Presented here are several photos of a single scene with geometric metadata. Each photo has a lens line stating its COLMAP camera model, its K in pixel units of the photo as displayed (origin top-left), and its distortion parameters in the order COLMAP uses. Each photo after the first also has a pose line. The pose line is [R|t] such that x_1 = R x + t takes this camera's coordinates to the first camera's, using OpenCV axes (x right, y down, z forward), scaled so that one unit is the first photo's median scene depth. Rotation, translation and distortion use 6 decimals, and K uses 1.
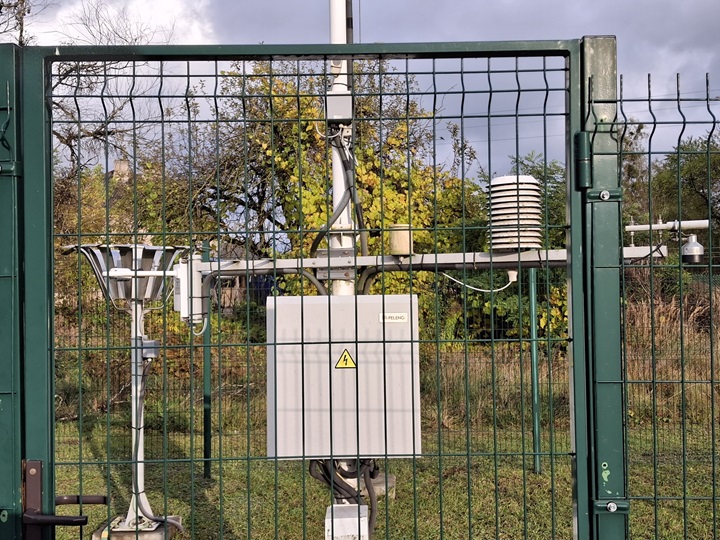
lens RADIAL K [[634.3, 0, 360.0], [0, 634.3, 270.0], [0, 0, 1]] dist [0.077999, -0.000764]
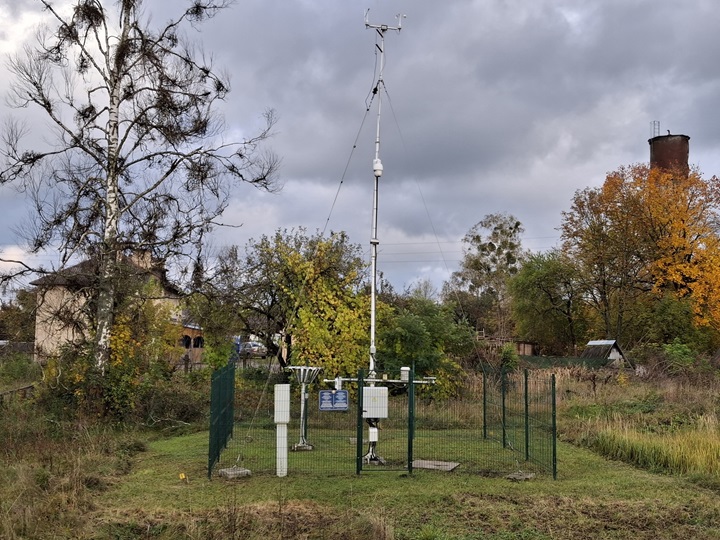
lens RADIAL K [[634.3, 0, 360.0], [0, 634.3, 270.0], [0, 0, 1]] dist [0.077999, -0.000764]
pose [[0.988943, 0.050048, 0.139594, -0.181868], [-0.039087, 0.996013, -0.080191, -0.098912], [-0.143051, 0.073849, 0.986956, -0.842525]]
